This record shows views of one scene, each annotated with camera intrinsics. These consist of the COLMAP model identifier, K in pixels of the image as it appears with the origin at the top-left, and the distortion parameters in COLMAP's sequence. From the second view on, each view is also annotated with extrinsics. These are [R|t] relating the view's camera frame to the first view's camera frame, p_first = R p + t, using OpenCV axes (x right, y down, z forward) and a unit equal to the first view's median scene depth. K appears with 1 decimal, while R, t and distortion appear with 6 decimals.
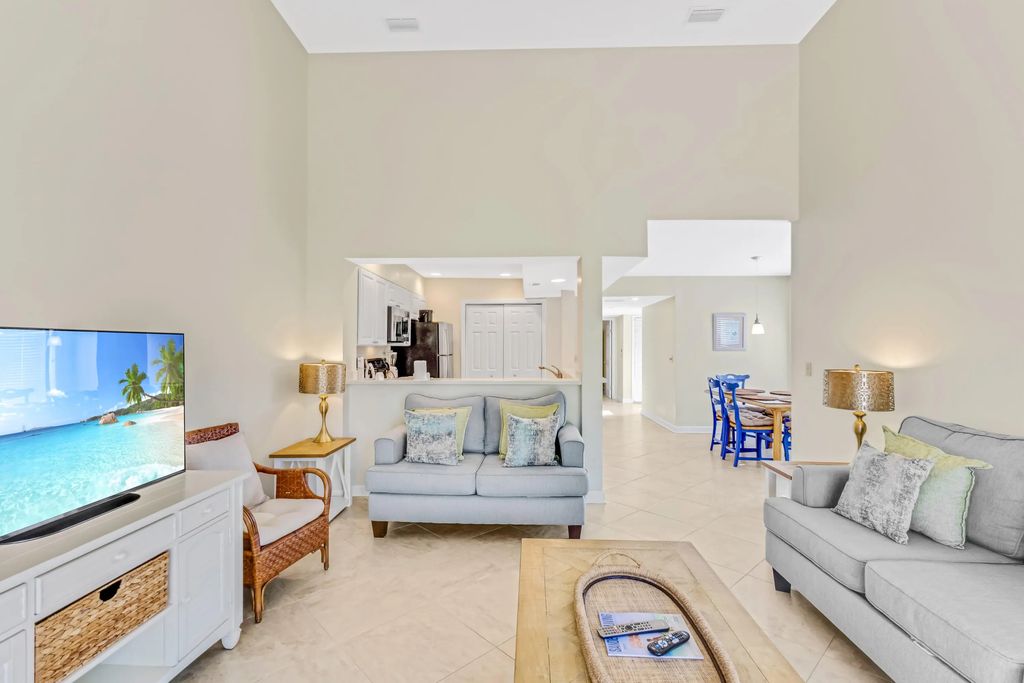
lens RADIAL K [[474.9, 0, 508.9], [0, 474.9, 349.6], [0, 0, 1]] dist [-0.000020, -0.000074]
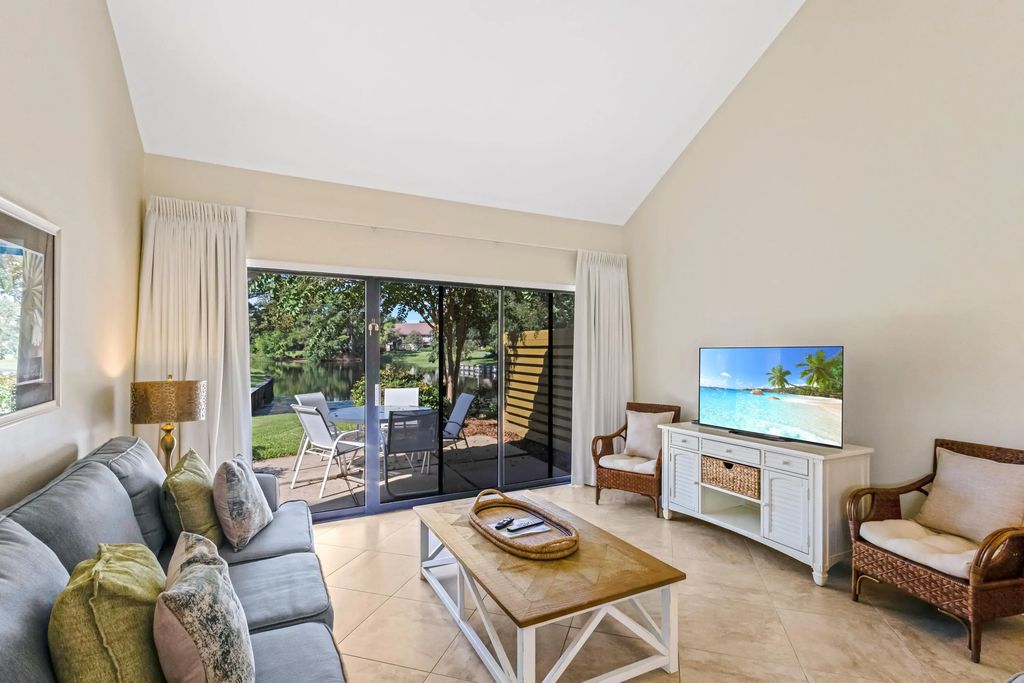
lens RADIAL K [[474.9, 0, 508.9], [0, 474.9, 349.6], [0, 0, 1]] dist [-0.000020, -0.000074]
pose [[-0.872956, 0.000141, -0.487799, 0.914278], [-0.001606, 0.999994, 0.003163, -0.030775], [0.487796, 0.003545, -0.872950, 1.958087]]
